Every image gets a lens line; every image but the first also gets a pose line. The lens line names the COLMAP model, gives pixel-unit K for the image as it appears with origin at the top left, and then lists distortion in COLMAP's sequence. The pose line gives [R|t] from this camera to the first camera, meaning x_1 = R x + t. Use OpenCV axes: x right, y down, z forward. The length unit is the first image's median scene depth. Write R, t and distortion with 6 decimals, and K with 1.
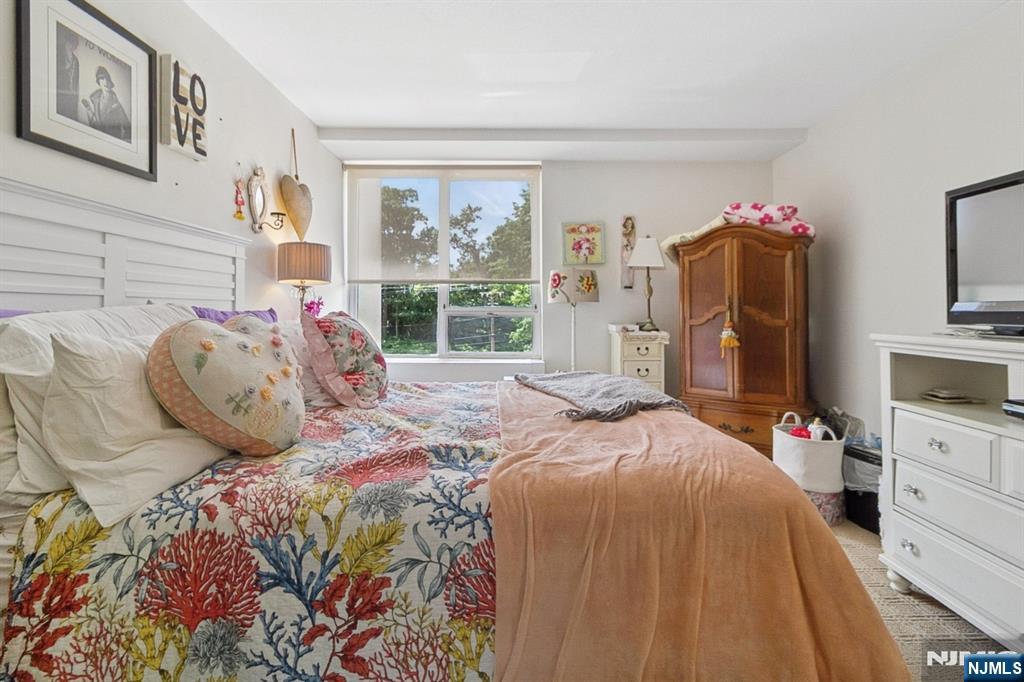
lens RADIAL K [[492.1, 0, 513.3], [0, 492.1, 313.3], [0, 0, 1]] dist [0.012375, 0.000194]
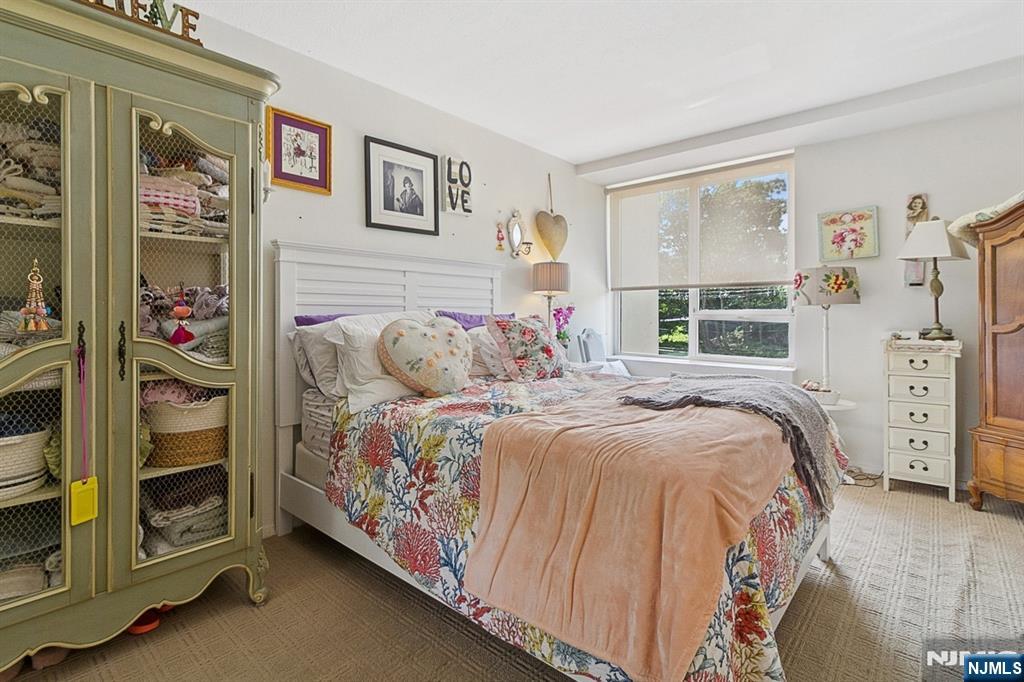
lens RADIAL K [[492.1, 0, 511.8], [0, 492.1, 335.5], [0, 0, 1]] dist [0.012375, 0.000194]
pose [[0.748482, 0.026240, -0.662635, 0.568902], [-0.001976, 0.999301, 0.037339, 0.002551], [0.663152, -0.026638, 0.748011, -0.068635]]
